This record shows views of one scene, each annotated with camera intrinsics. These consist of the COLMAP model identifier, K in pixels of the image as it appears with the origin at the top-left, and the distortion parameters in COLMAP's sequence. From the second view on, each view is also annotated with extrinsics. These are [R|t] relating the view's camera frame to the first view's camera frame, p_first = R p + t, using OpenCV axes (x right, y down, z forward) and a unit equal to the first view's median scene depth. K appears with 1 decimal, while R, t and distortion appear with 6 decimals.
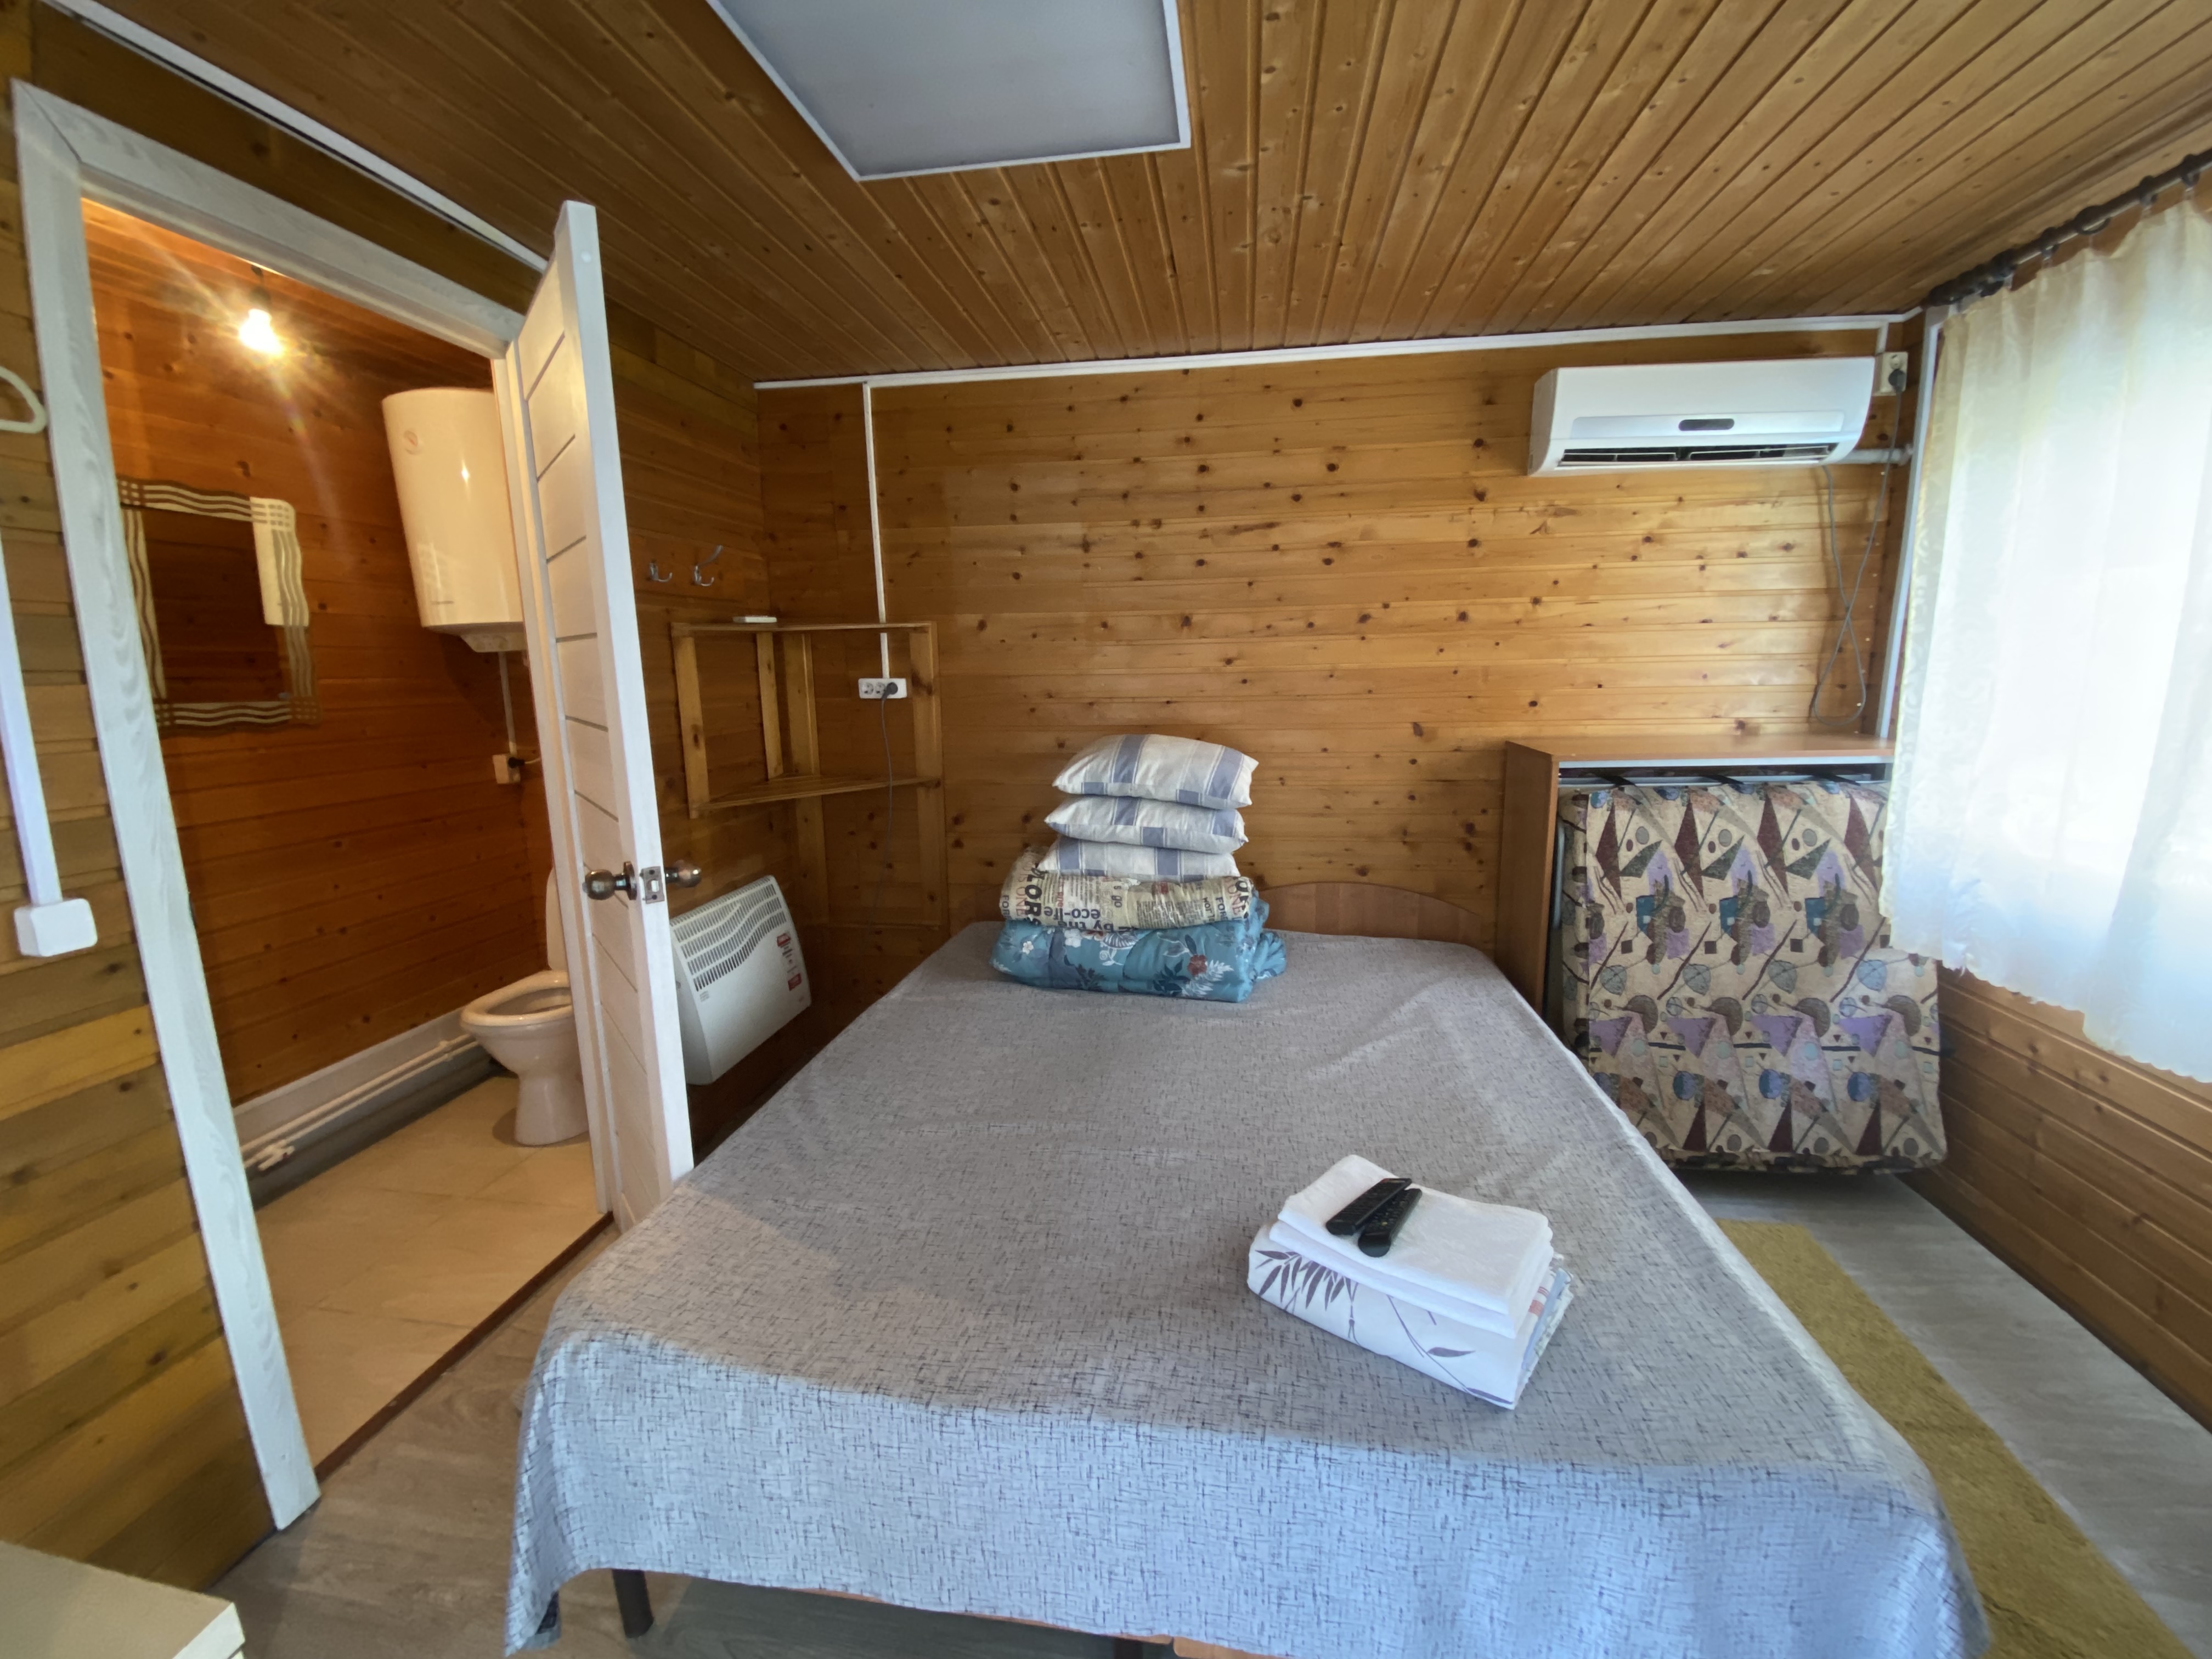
lens RADIAL K [[897.5, 0, 1088.3], [0, 897.5, 833.2], [0, 0, 1]] dist [-0.000869, -0.000127]
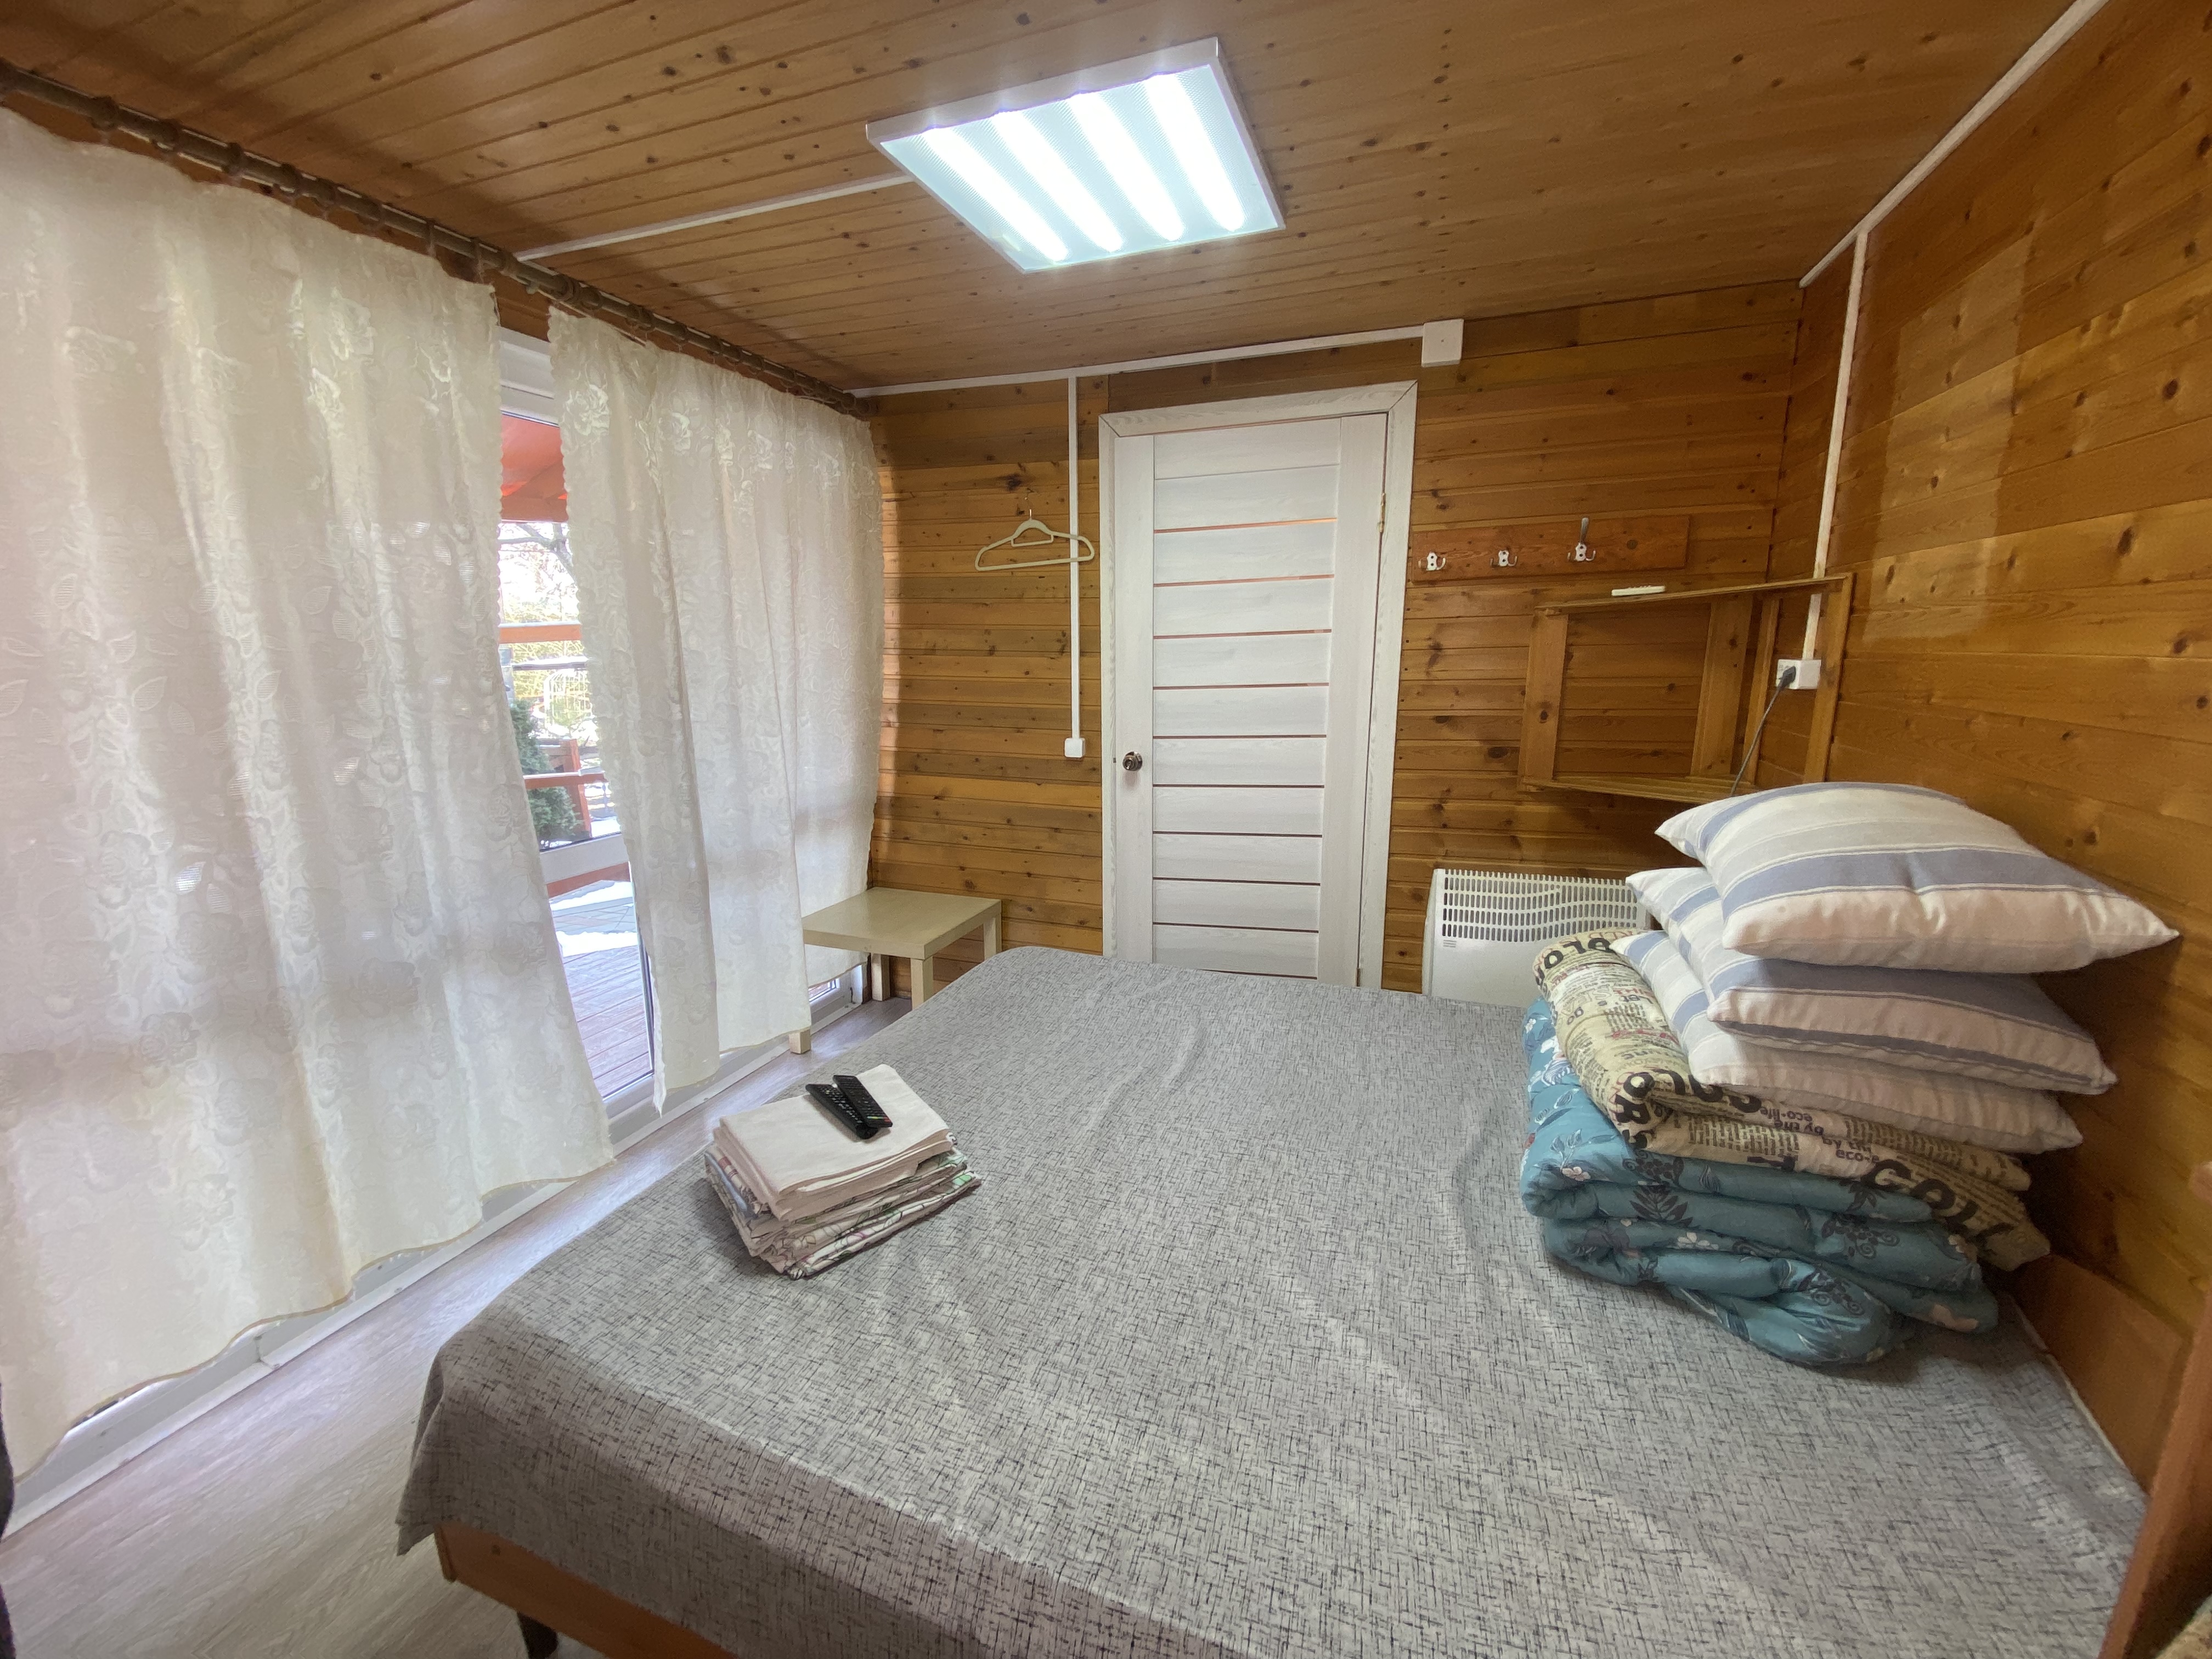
lens RADIAL K [[897.5, 0, 1088.3], [0, 897.5, 833.2], [0, 0, 1]] dist [-0.000869, -0.000127]
pose [[-0.203795, 0.216568, -0.954760, 0.792318], [-0.172859, 0.951945, 0.252826, -0.175492], [0.963632, 0.216564, -0.156566, 0.834982]]
